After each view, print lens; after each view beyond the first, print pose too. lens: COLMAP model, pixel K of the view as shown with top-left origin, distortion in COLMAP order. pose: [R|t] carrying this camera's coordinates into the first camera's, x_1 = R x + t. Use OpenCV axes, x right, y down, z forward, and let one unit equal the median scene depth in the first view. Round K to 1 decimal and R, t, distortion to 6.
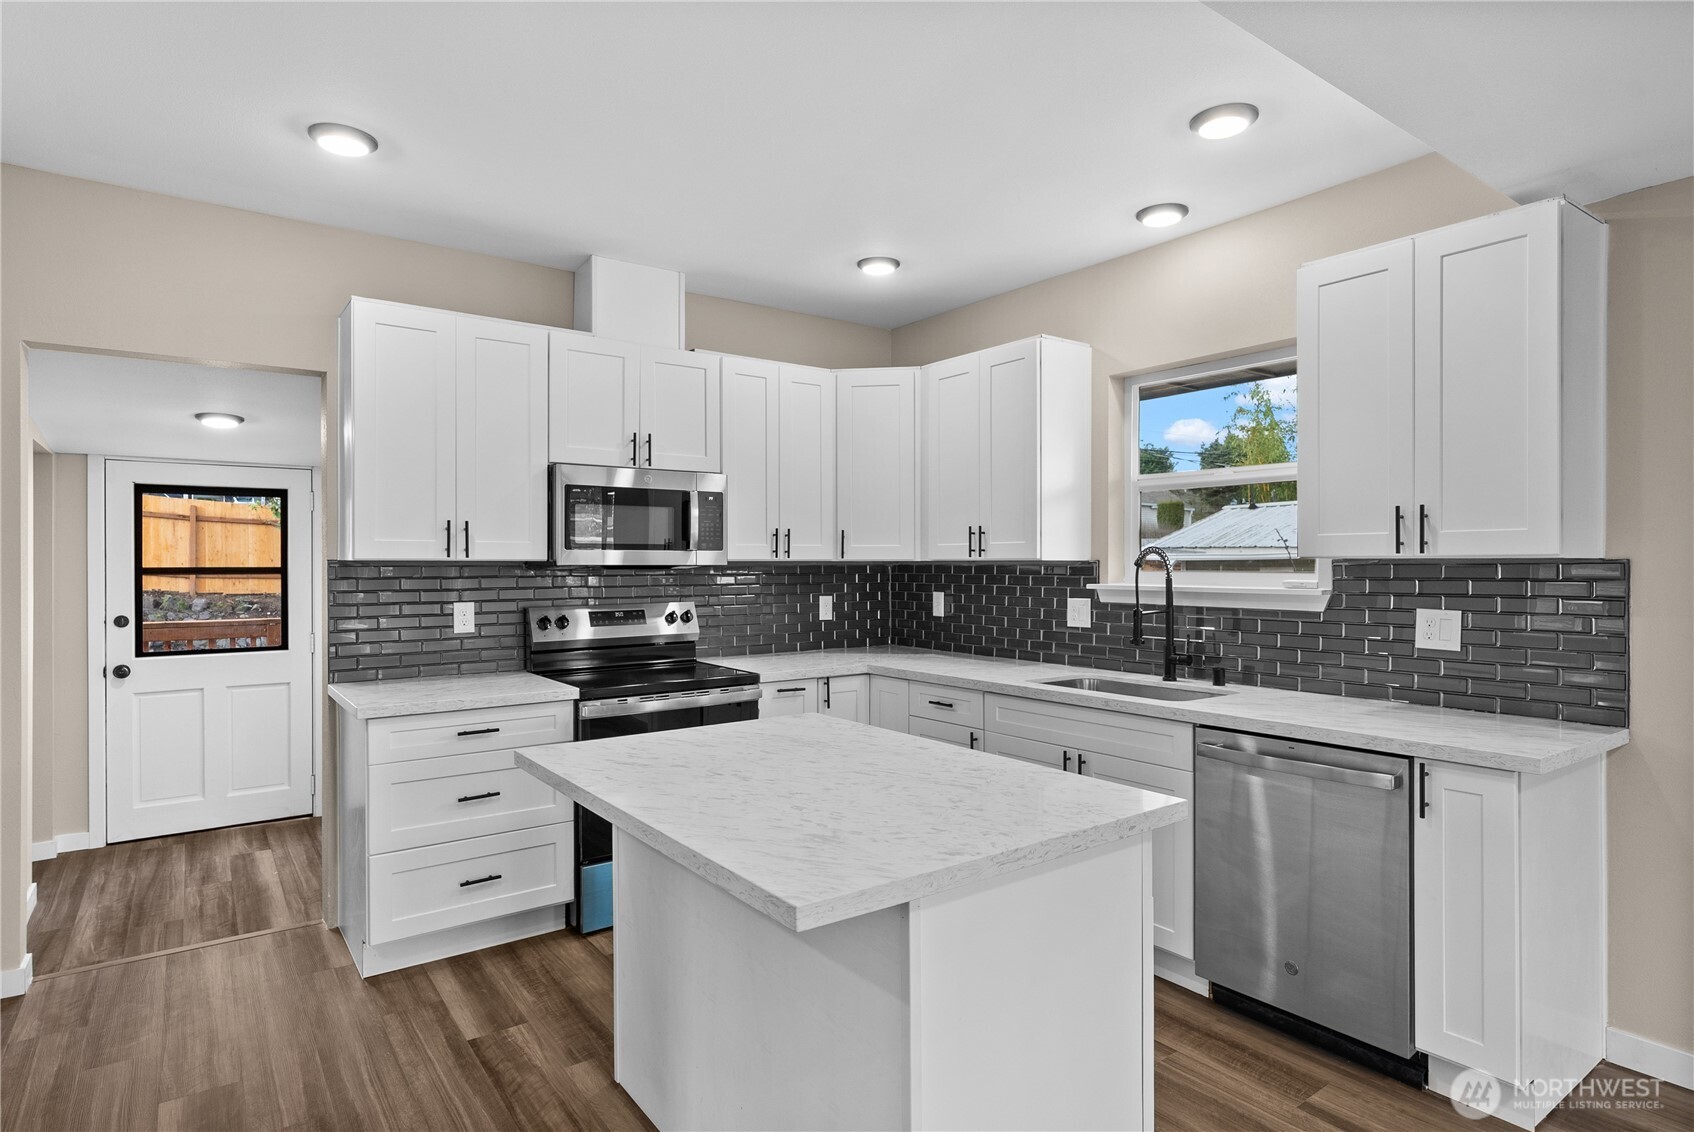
lens RADIAL K [[911.7, 0, 853.3], [0, 911.7, 563.9], [0, 0, 1]] dist [-0.004249, -0.001274]
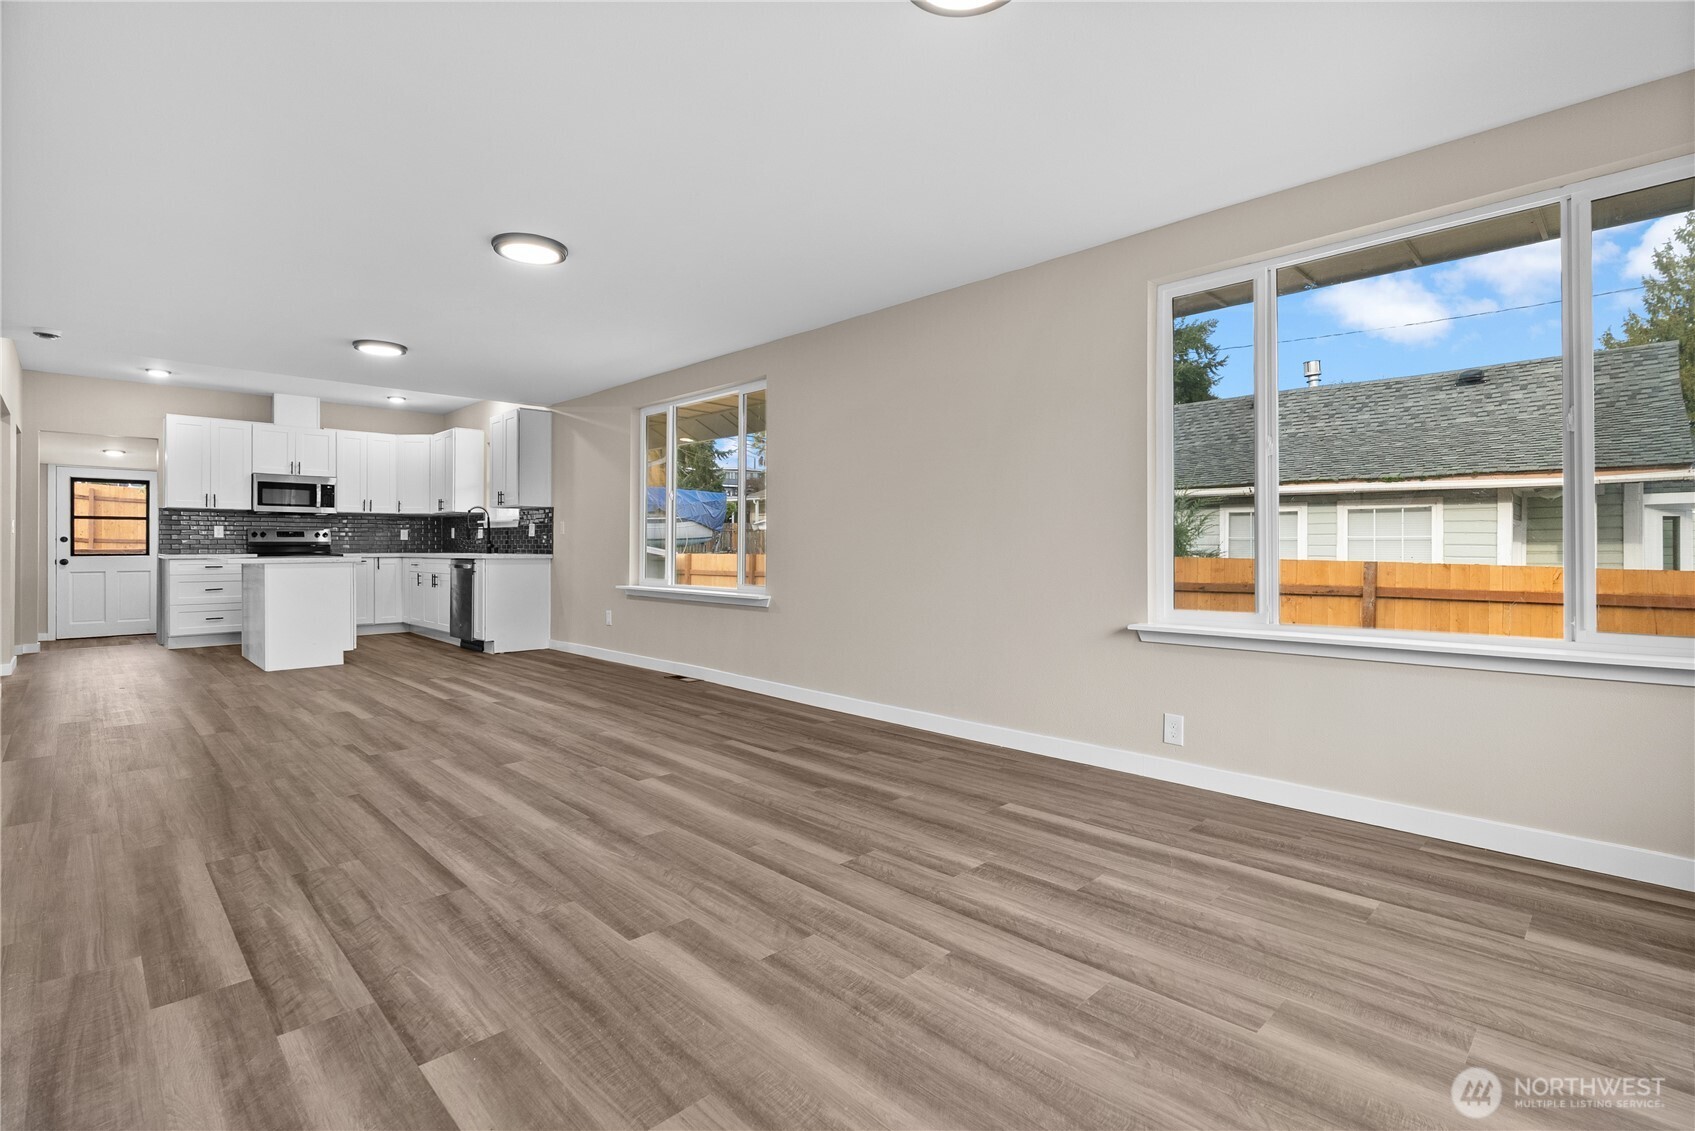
lens RADIAL K [[785.0, 0, 843.3], [0, 785.0, 550.0], [0, 0, 1]] dist [-0.007317, 0.002524]
pose [[0.989808, 0.002009, 0.142398, 0.987926], [-0.002347, 0.999995, 0.002204, 0.099222], [-0.142392, -0.002516, 0.989807, -1.420300]]
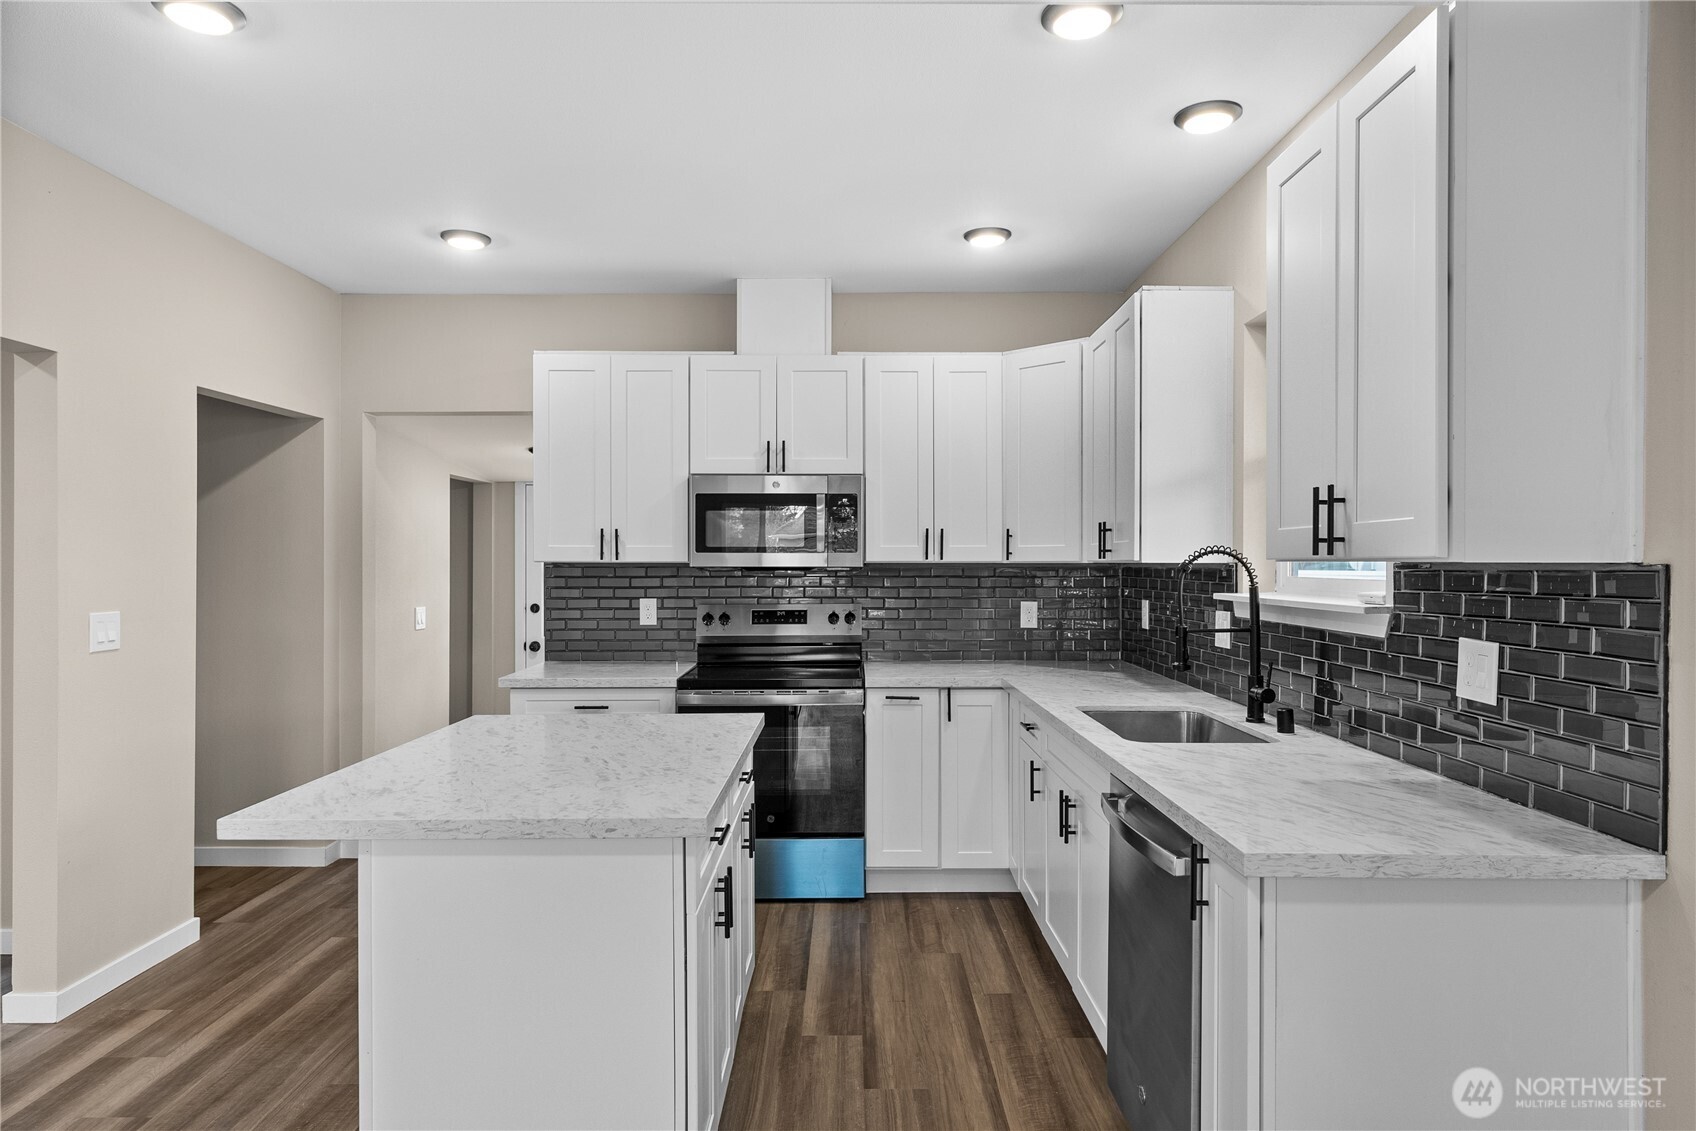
lens RADIAL K [[1015.2, 0, 844.3], [0, 1015.2, 566.9], [0, 0, 1]] dist [-0.001420, -0.004263]
pose [[0.802979, 0.003224, -0.595999, 0.520251], [-0.000860, 0.999991, 0.004251, -0.003430], [0.596007, -0.002901, 0.802974, 0.109830]]
